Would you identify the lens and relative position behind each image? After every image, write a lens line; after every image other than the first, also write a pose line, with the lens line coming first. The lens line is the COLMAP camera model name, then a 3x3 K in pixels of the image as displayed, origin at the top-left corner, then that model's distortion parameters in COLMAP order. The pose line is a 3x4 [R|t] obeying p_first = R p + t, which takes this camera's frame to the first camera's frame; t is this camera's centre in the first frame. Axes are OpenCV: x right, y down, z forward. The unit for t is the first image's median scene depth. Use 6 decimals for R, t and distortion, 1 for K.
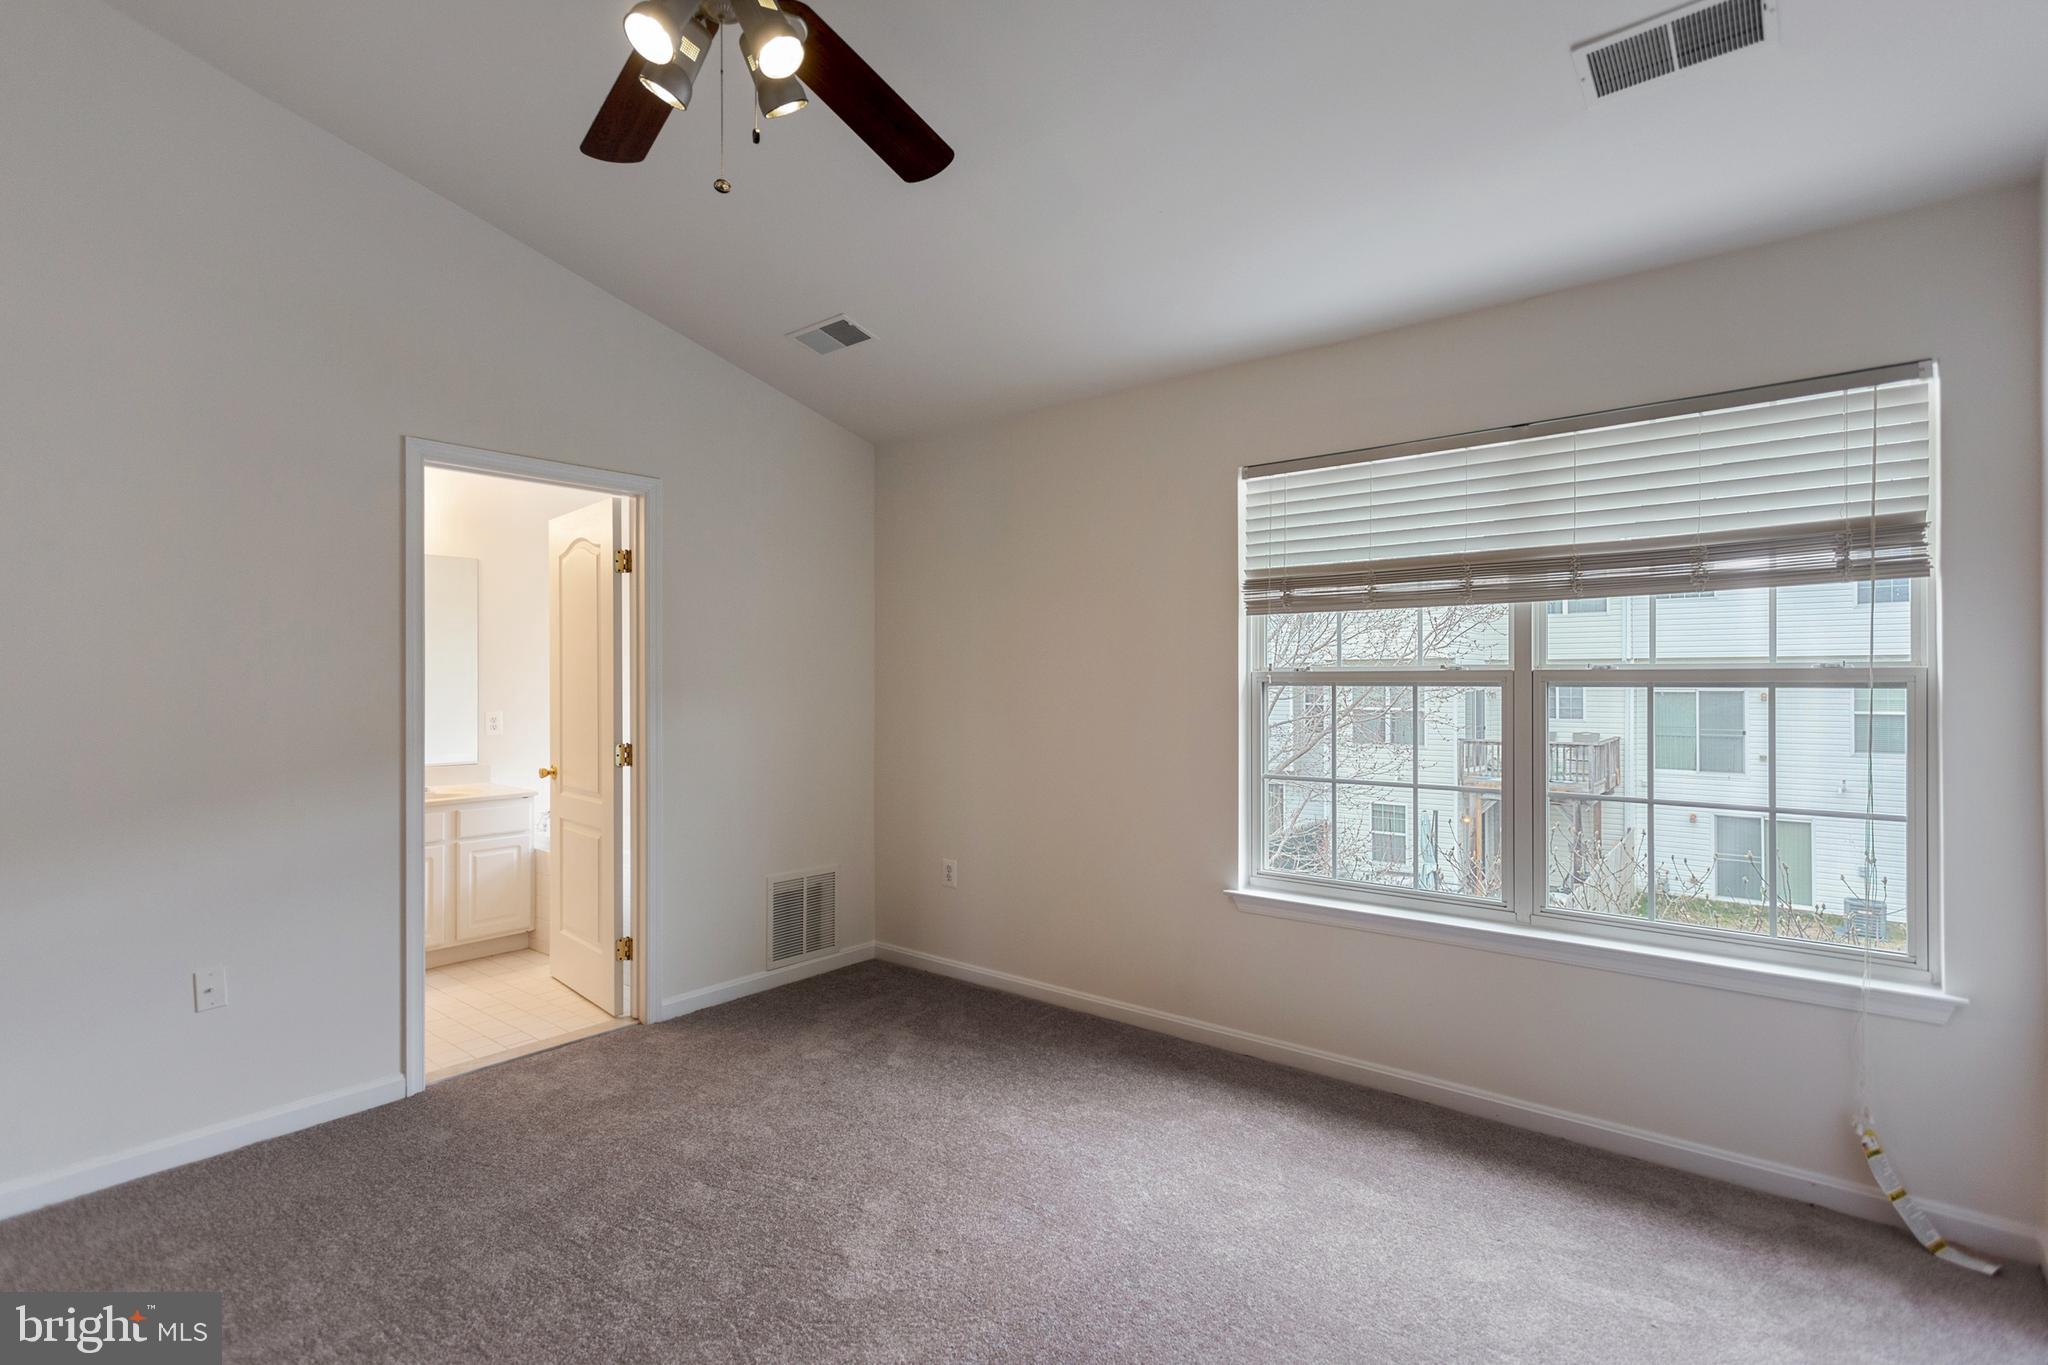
lens RADIAL K [[992.6, 0, 1019.2], [0, 992.6, 652.4], [0, 0, 1]] dist [0.002718, 0.000988]
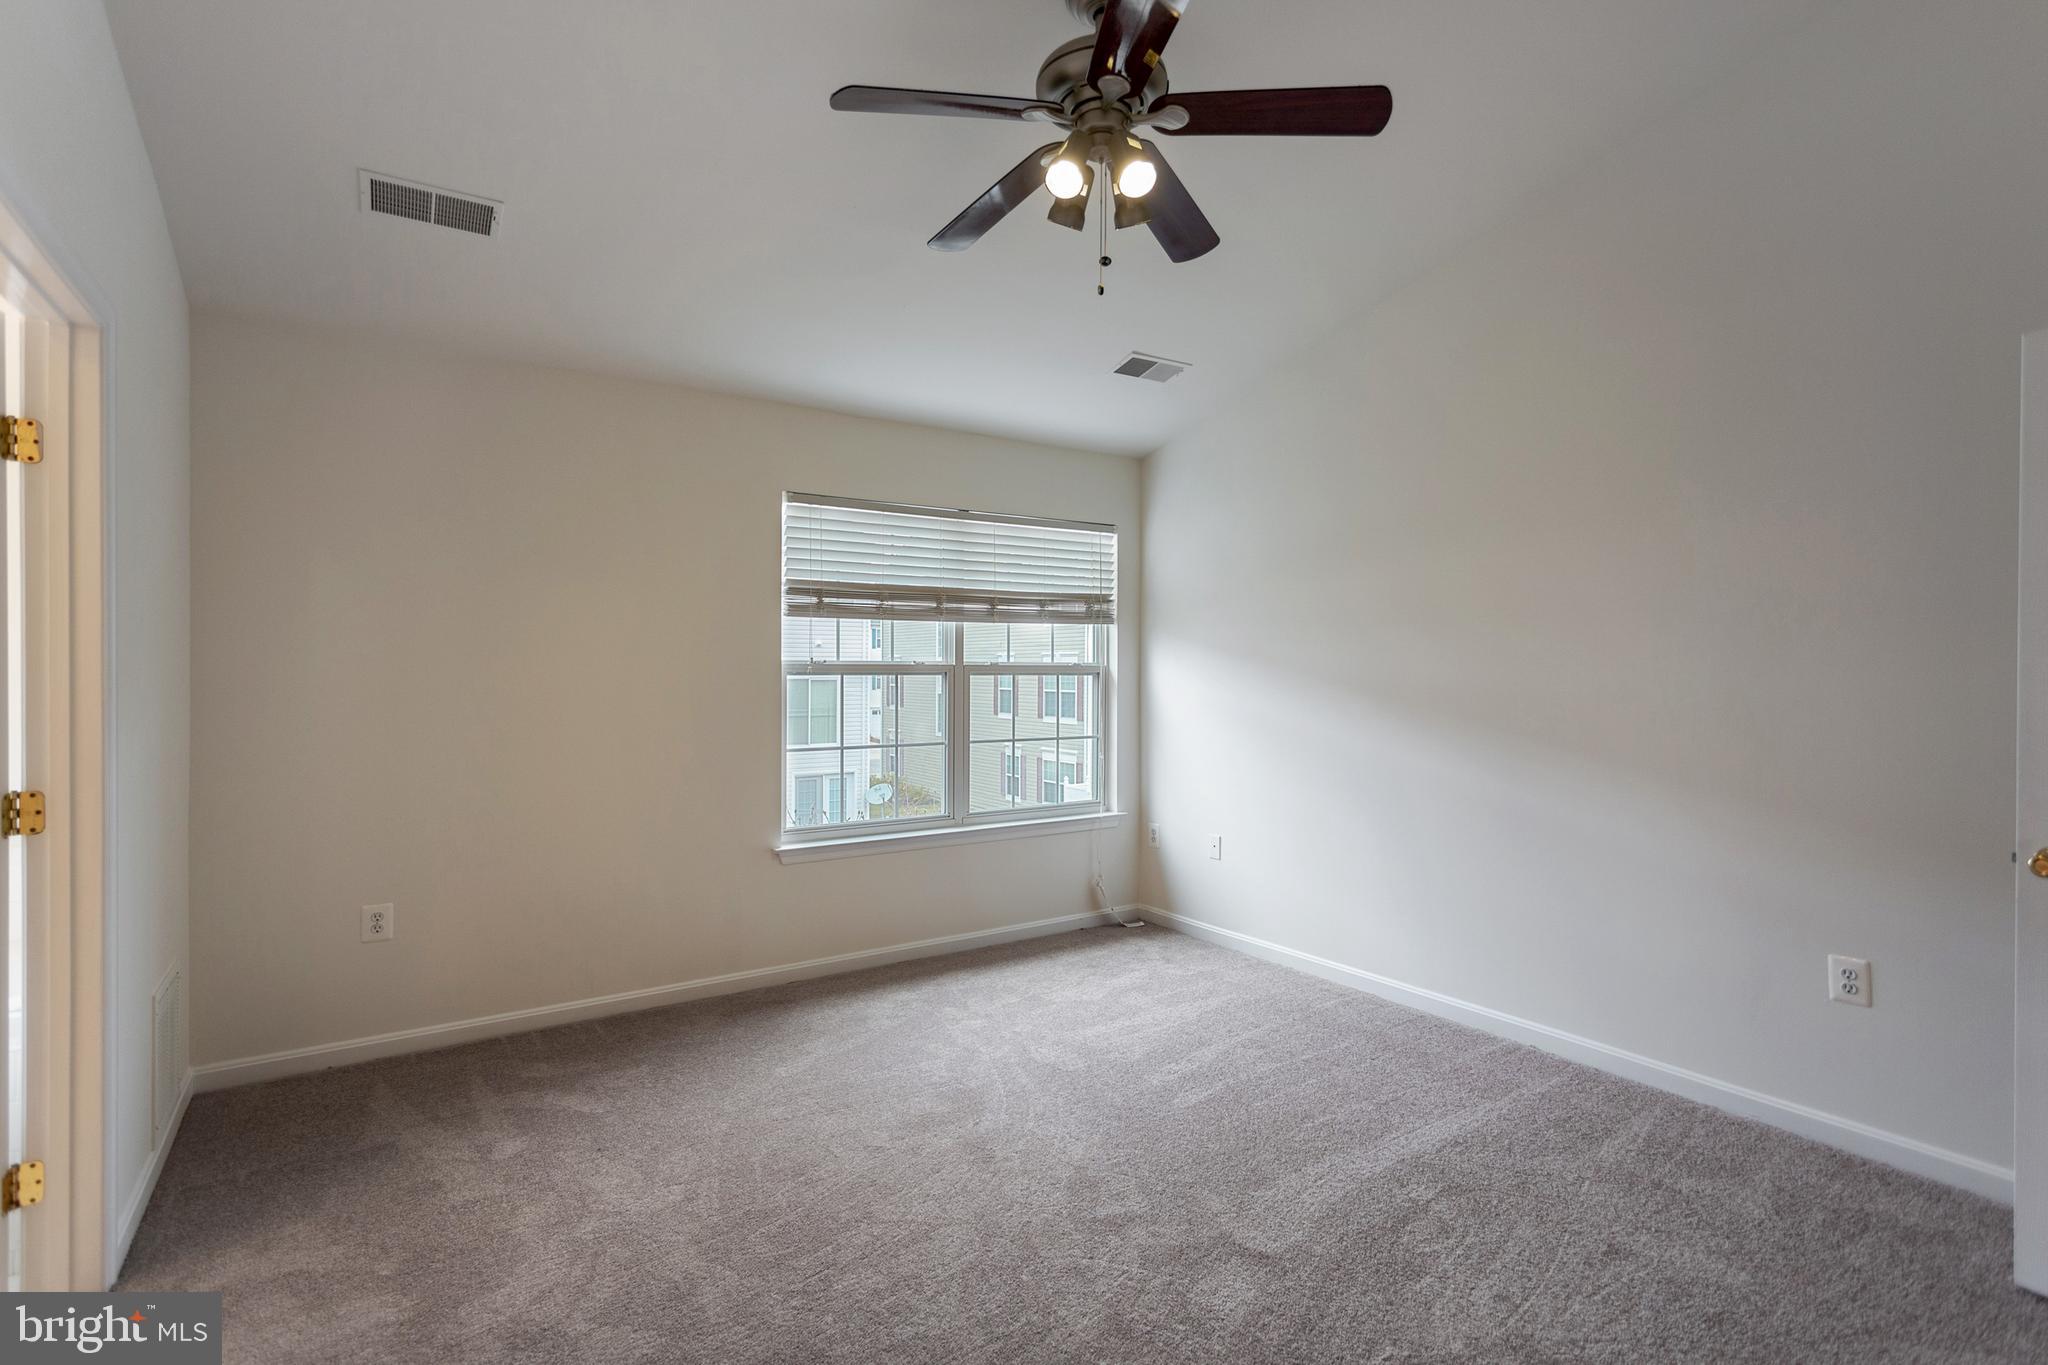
lens RADIAL K [[992.6, 0, 1019.2], [0, 992.6, 652.4], [0, 0, 1]] dist [0.002718, 0.000988]
pose [[0.274021, 0.023242, 0.961443, -0.858070], [-0.027315, 0.999493, -0.016377, 0.018982], [-0.961336, -0.021775, 0.274517, 0.414636]]
